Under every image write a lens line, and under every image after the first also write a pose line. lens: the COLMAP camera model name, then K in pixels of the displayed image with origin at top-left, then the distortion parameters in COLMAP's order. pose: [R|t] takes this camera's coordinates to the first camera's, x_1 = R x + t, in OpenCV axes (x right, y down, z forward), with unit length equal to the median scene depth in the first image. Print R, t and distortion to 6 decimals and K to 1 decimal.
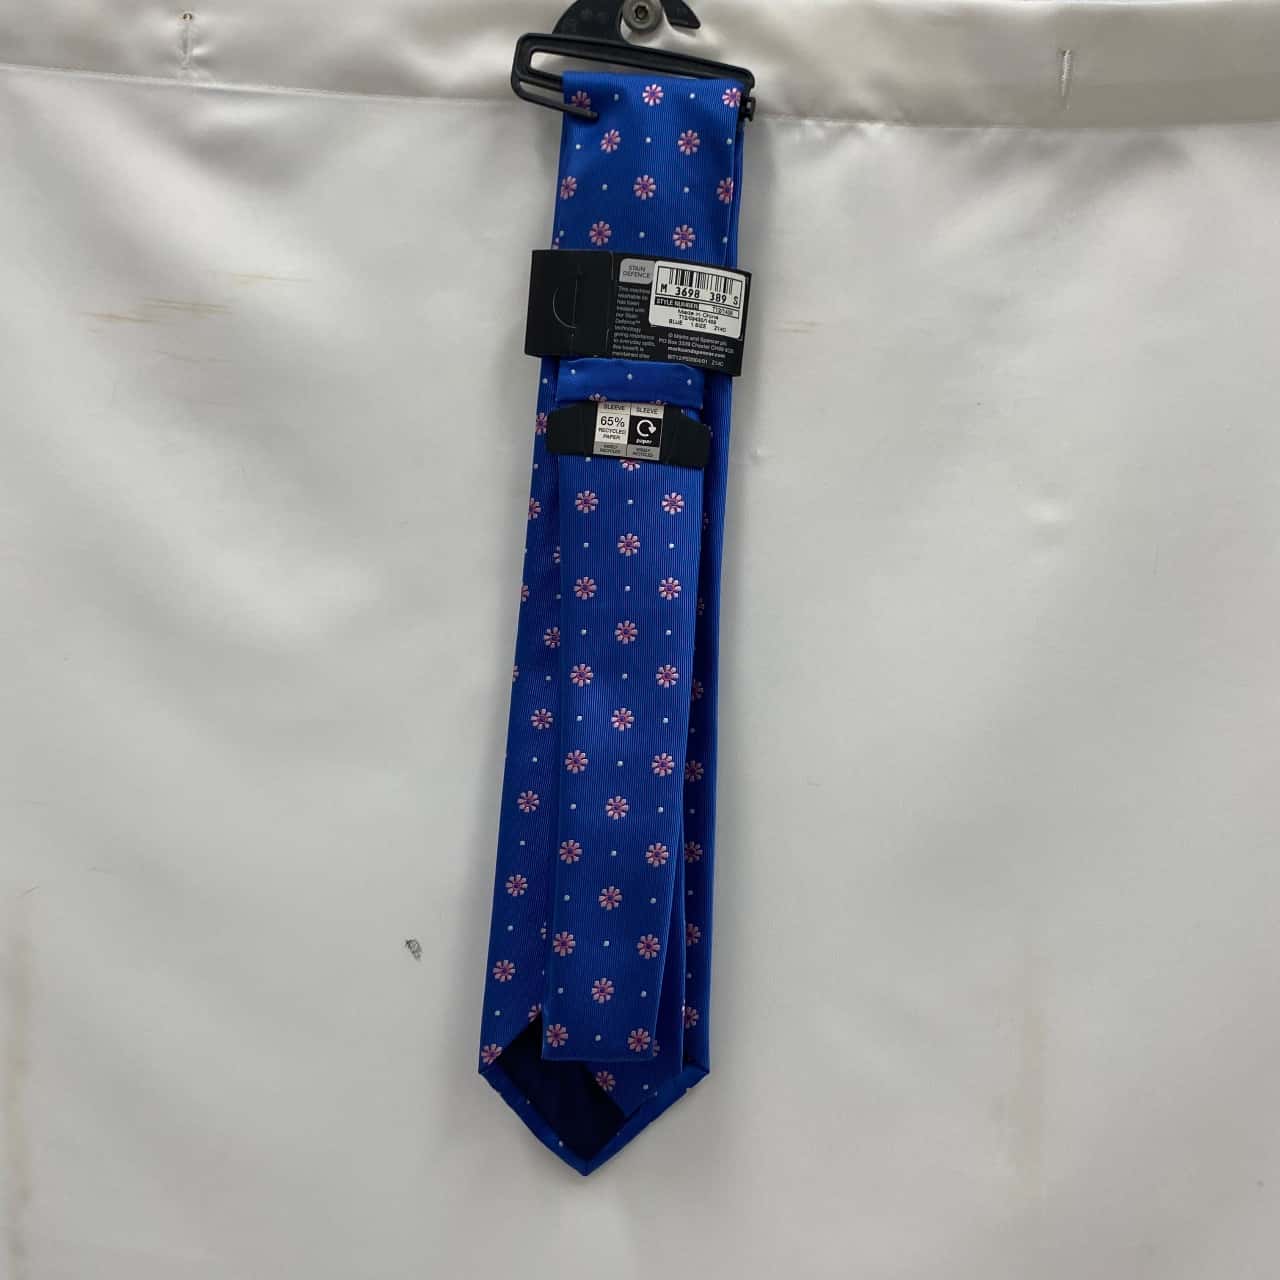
lens RADIAL K [[1148.3, 0, 645.4], [0, 1148.3, 640.7], [0, 0, 1]] dist [0.066603, -0.026176]
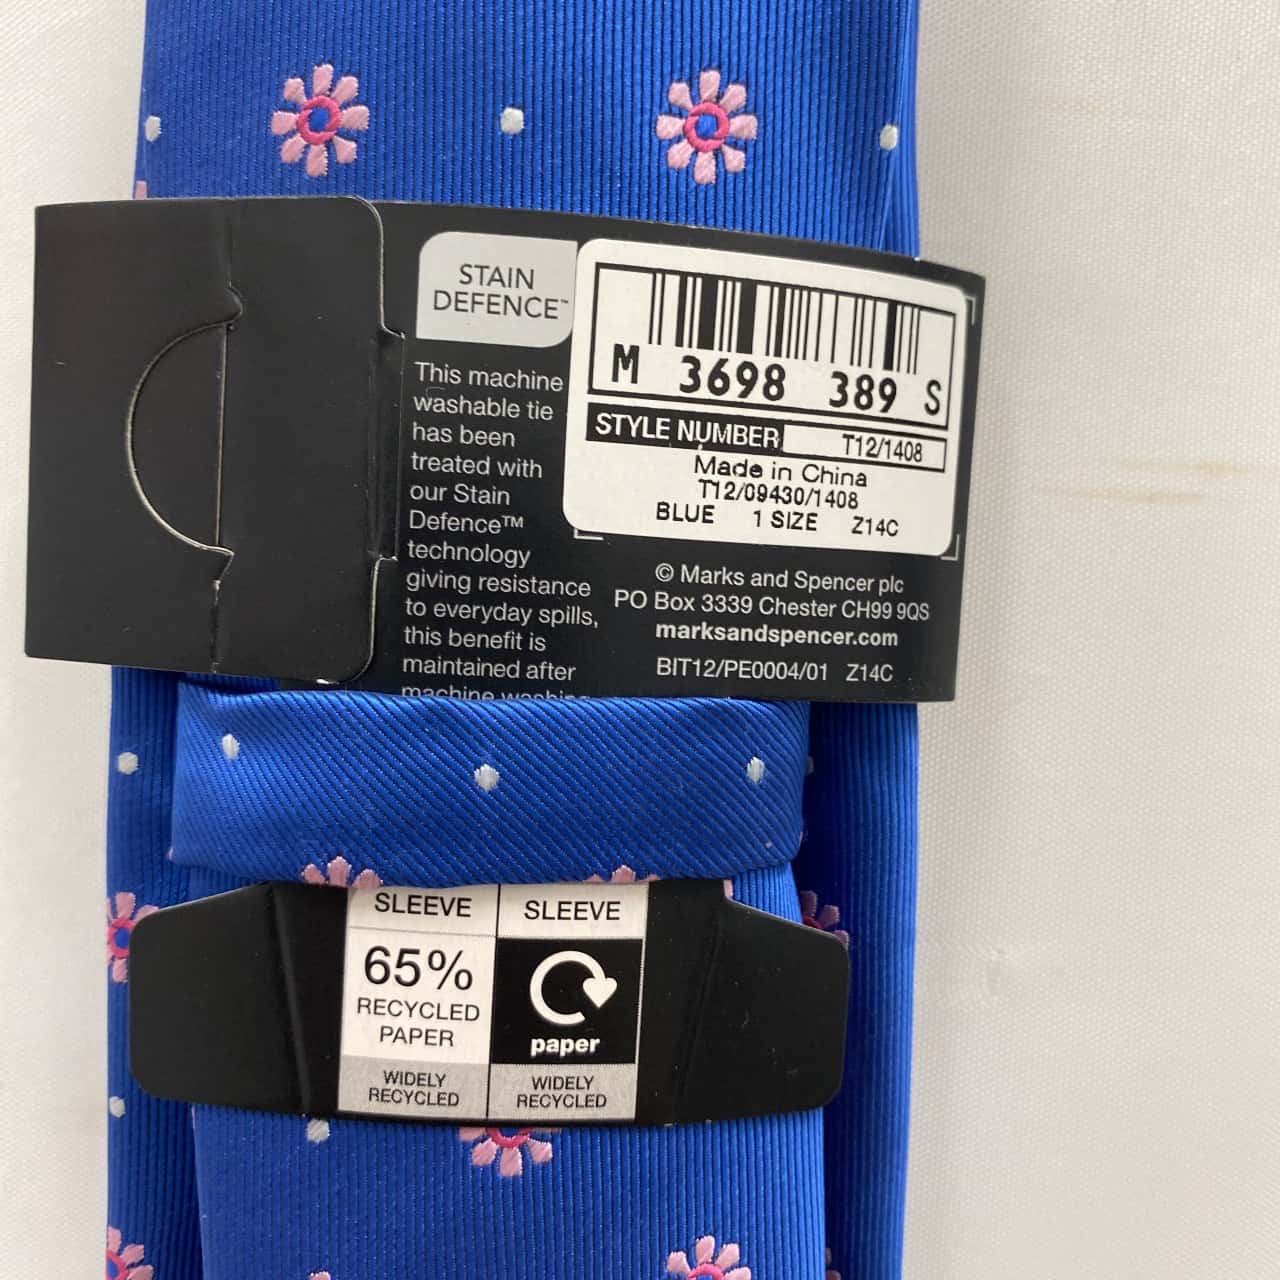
lens RADIAL K [[1212.3, 0, 635.8], [0, 1212.3, 644.6], [0, 0, 1]] dist [0.045945, 0.000000]
pose [[0.998192, -0.043963, 0.040976, 0.006215], [0.043582, 0.998998, 0.010153, -0.252958], [-0.041382, -0.008349, 0.999109, 0.766034]]
